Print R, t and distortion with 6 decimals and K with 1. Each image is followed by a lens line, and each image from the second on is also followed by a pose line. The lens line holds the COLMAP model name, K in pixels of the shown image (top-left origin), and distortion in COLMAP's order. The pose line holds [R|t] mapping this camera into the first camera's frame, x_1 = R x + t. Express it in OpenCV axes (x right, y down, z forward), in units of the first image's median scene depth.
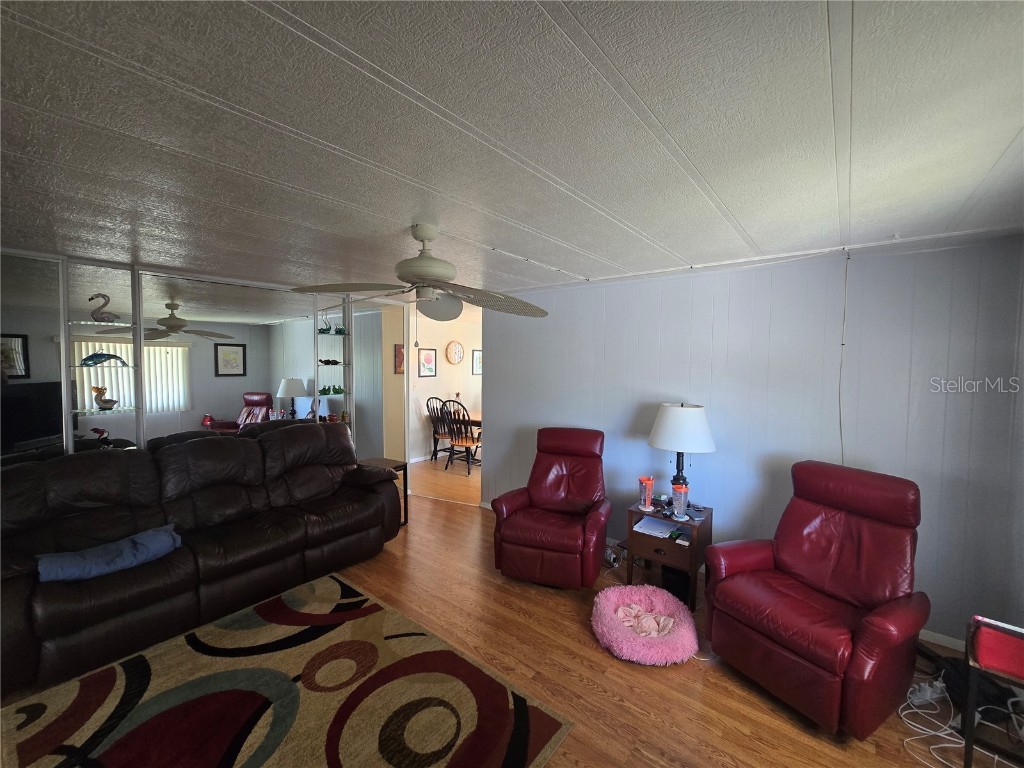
lens RADIAL K [[418.9, 0, 505.2], [0, 418.9, 386.2], [0, 0, 1]] dist [-0.005954, 0.000358]
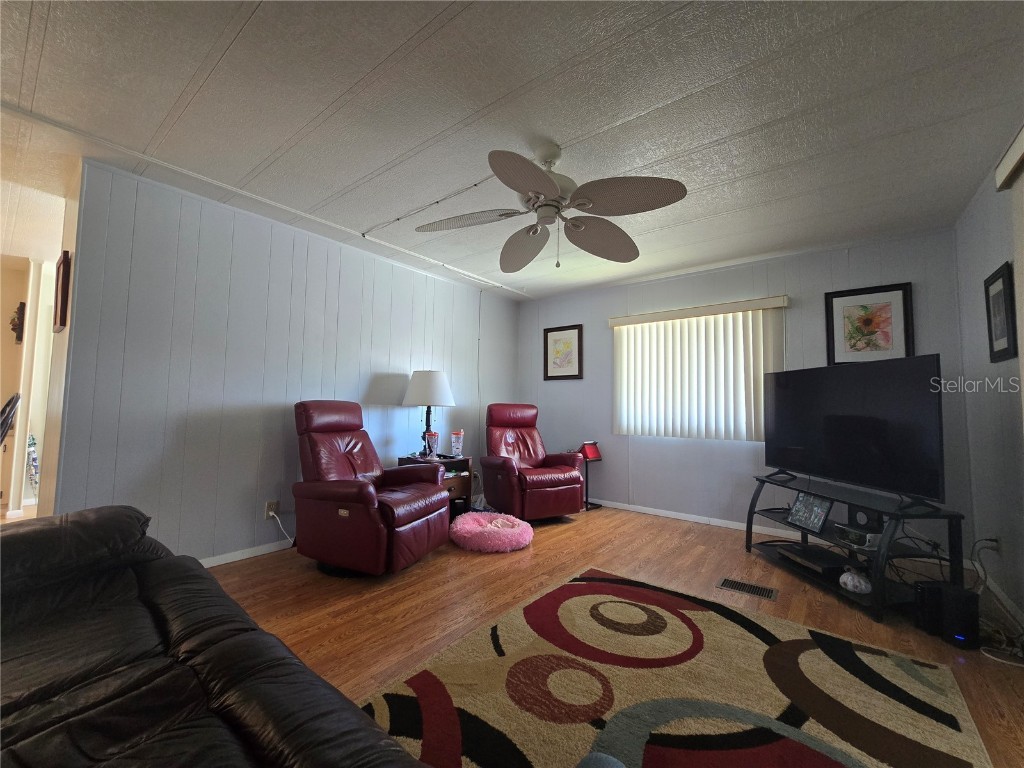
lens RADIAL K [[418.9, 0, 505.7], [0, 418.9, 381.2], [0, 0, 1]] dist [-0.005954, 0.000358]
pose [[-0.015329, 0.063456, 0.997867, -1.192597], [0.039199, 0.997255, -0.062815, 0.223104], [-0.999114, 0.038153, -0.017774, 1.162084]]
